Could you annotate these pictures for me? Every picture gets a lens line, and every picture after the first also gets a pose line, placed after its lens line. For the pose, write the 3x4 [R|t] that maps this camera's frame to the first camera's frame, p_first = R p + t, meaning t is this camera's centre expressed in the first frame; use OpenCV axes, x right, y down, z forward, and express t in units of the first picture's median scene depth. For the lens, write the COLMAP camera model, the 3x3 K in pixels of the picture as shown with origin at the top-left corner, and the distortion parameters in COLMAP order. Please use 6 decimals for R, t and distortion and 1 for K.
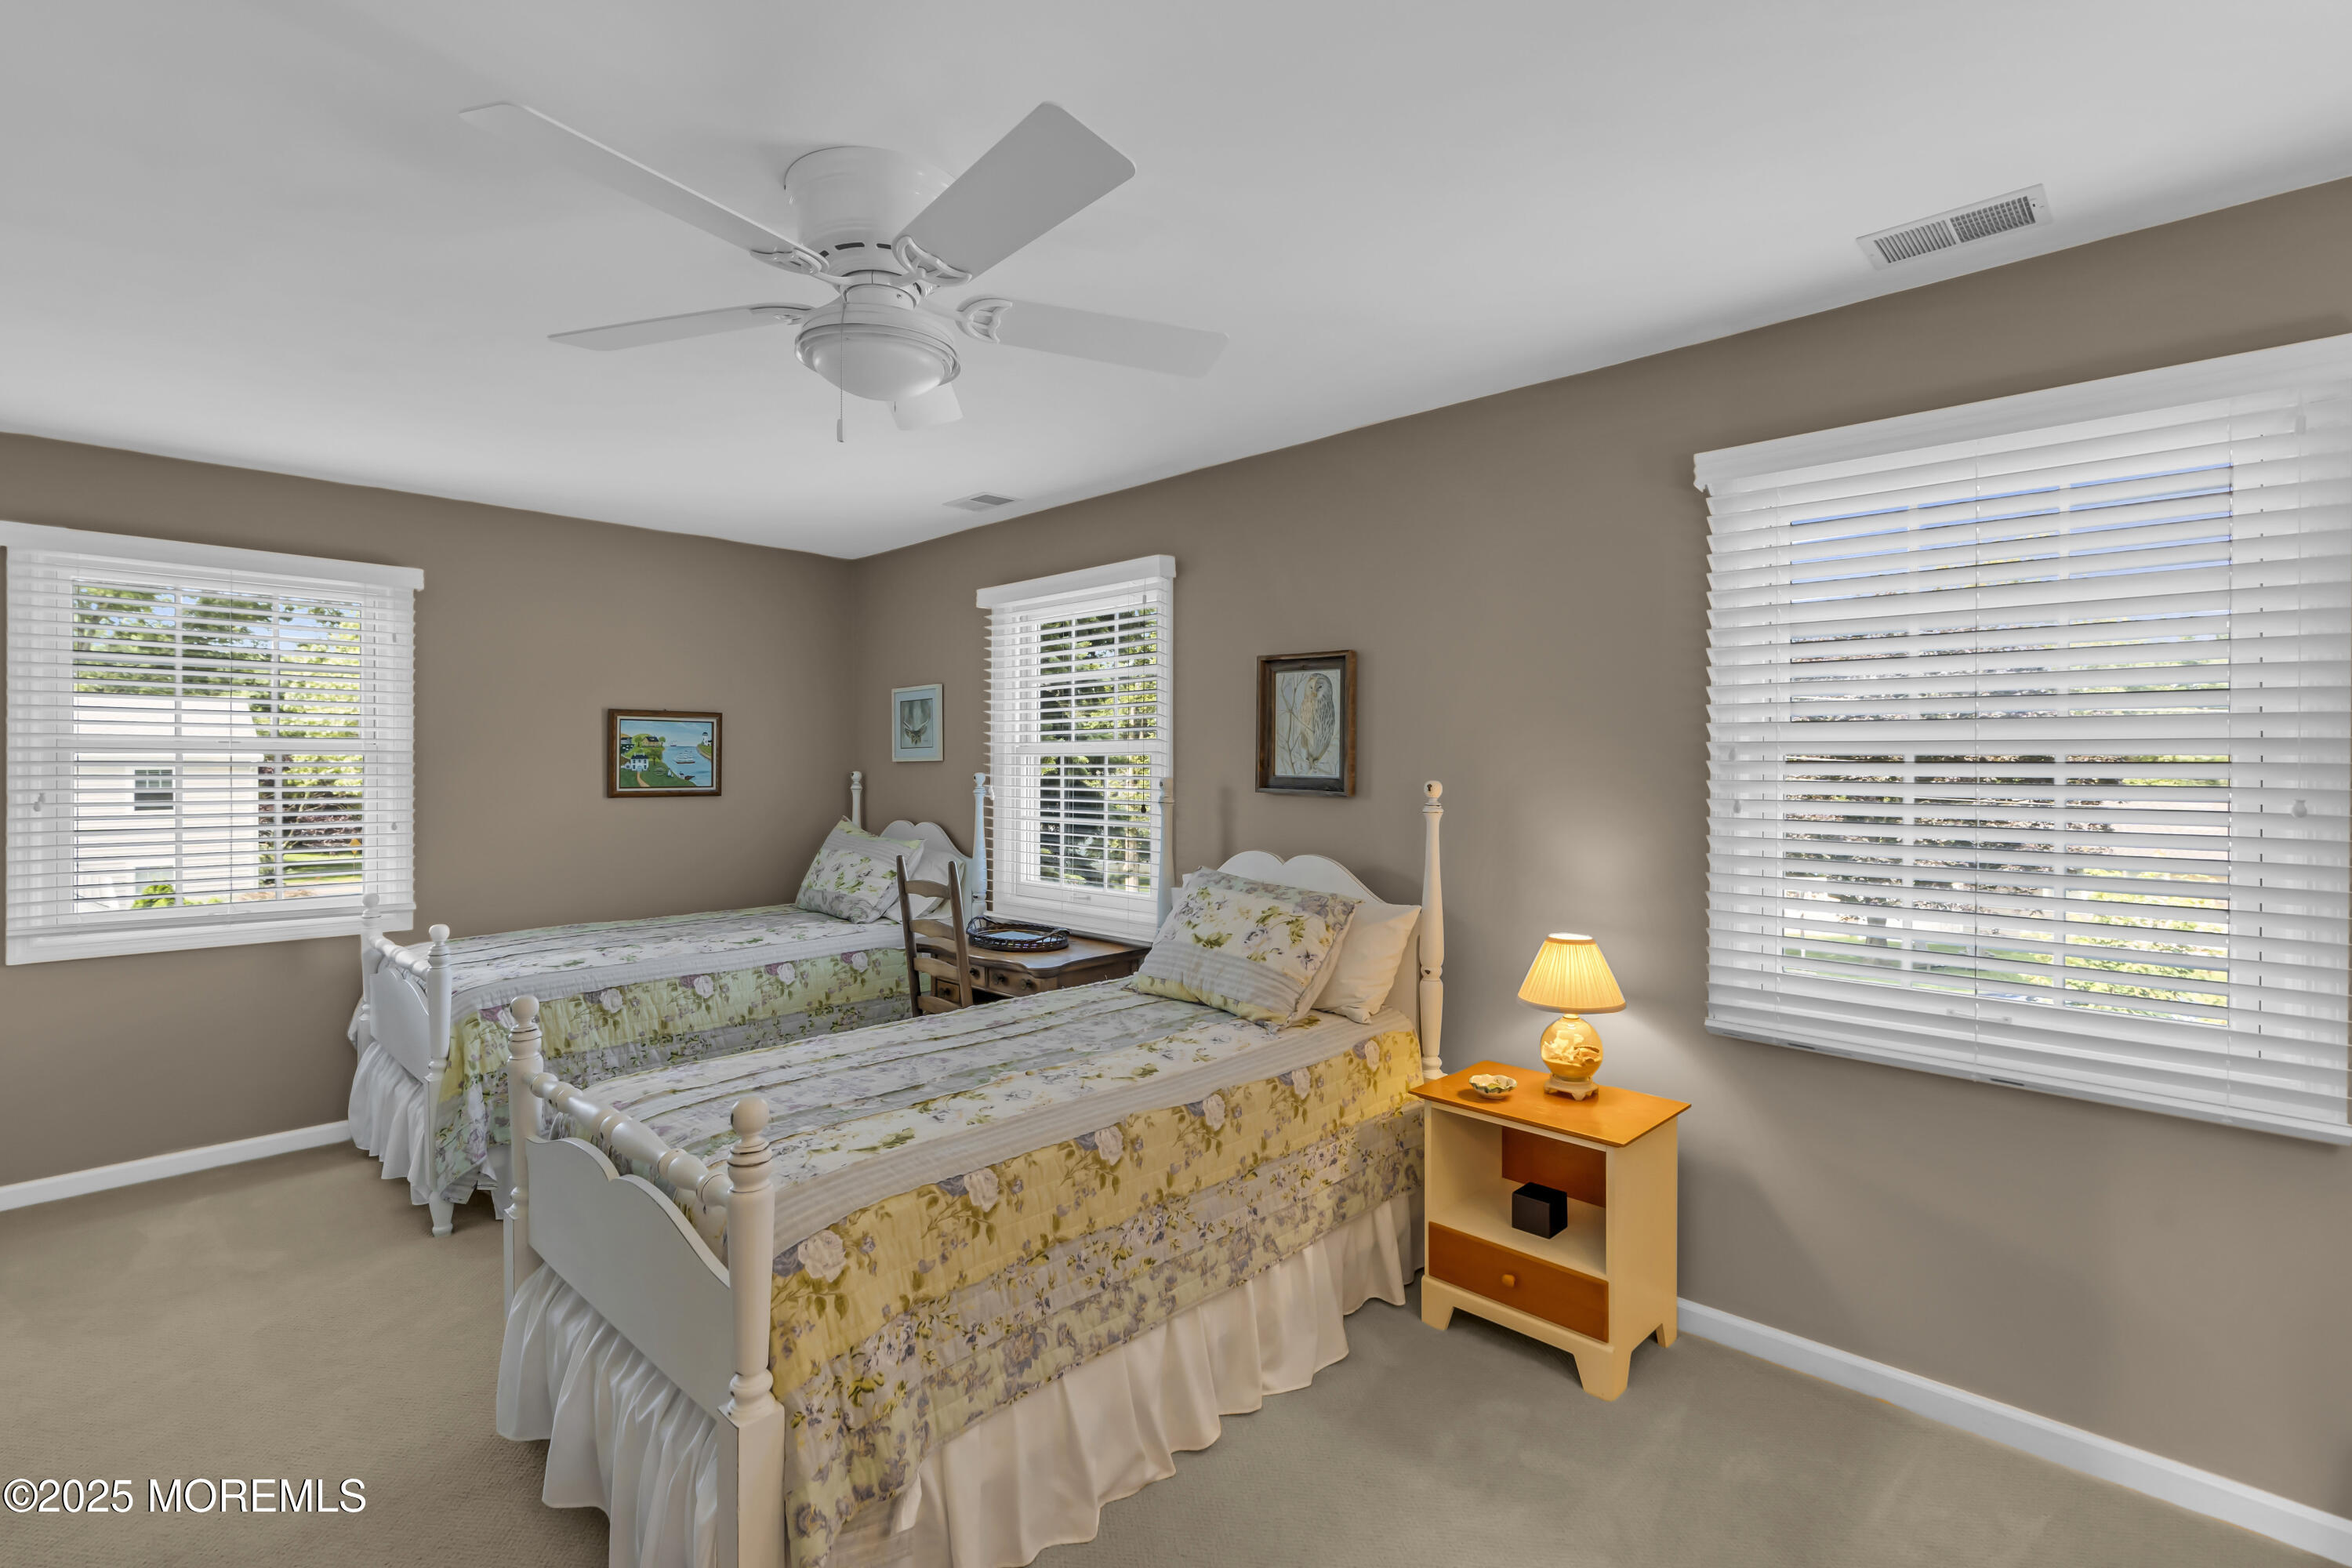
lens RADIAL K [[1079.8, 0, 1178.5], [0, 1079.8, 772.8], [0, 0, 1]] dist [-0.010444, 0.003587]
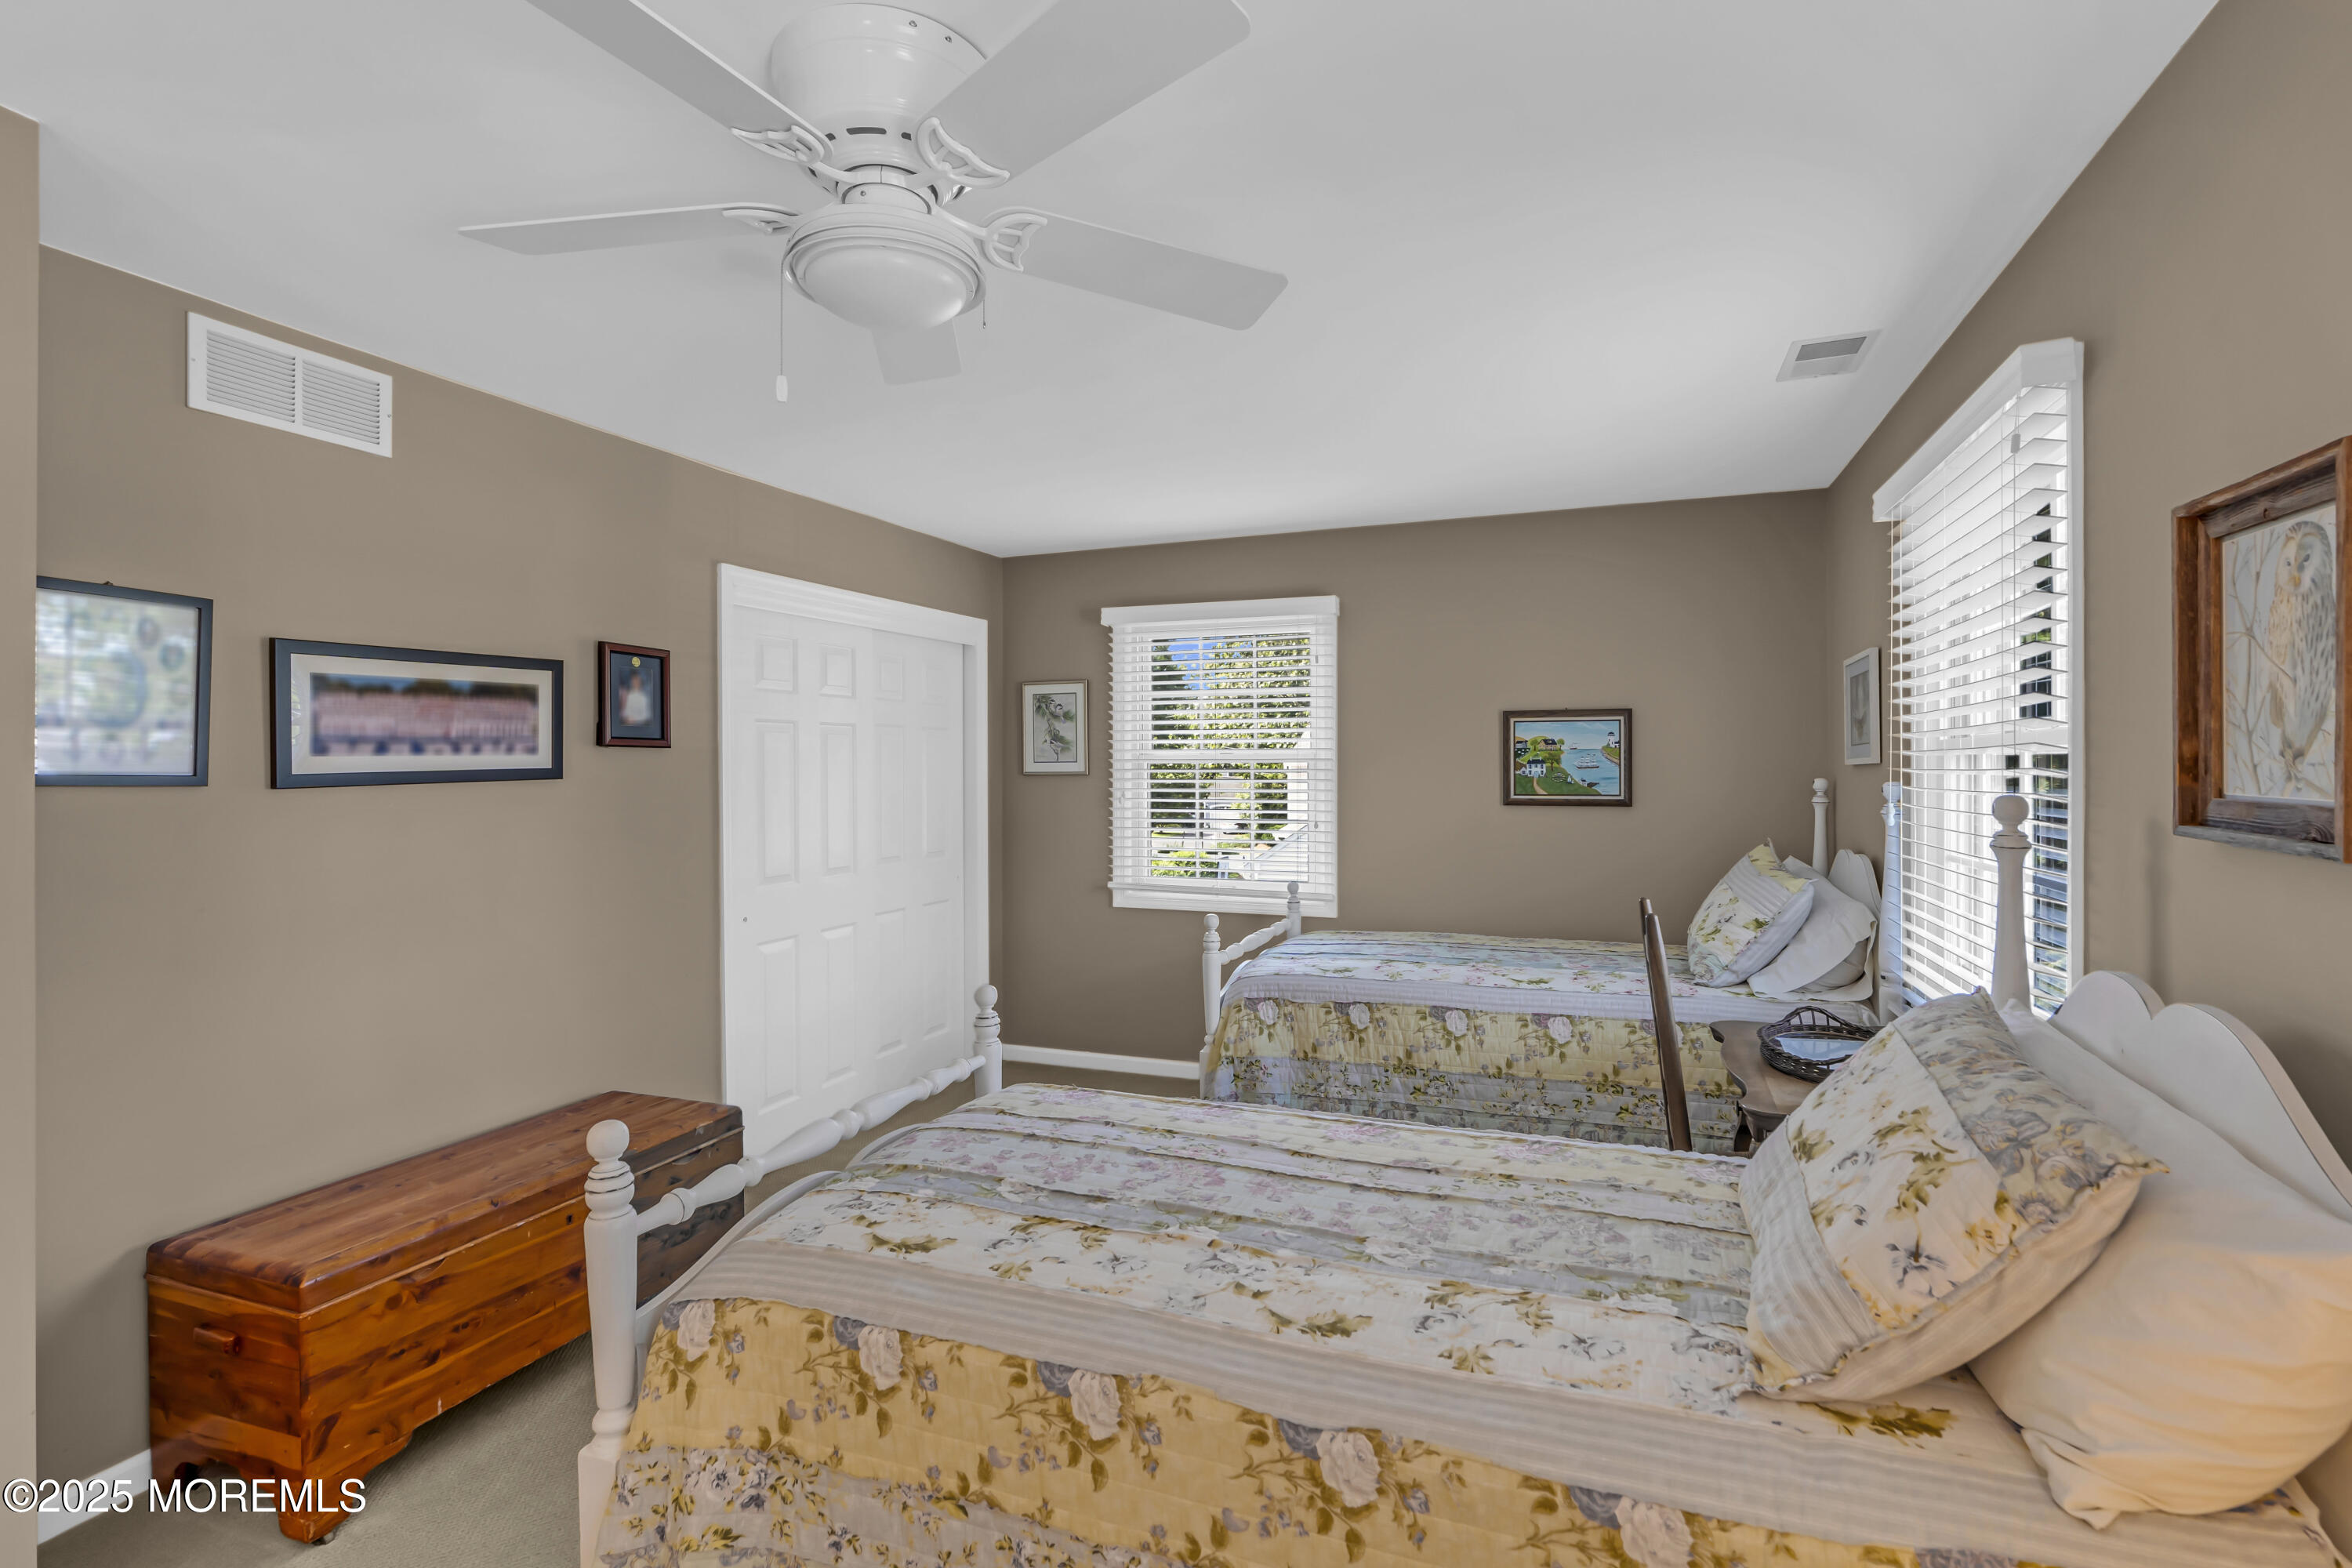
lens RADIAL K [[1079.8, 0, 1183.0], [0, 1079.8, 776.9], [0, 0, 1]] dist [-0.010444, 0.003587]
pose [[0.390940, 0.003953, -0.920408, 0.371879], [-0.002476, 0.999992, 0.003243, -0.006300], [0.920413, 0.001011, 0.390947, 0.590438]]
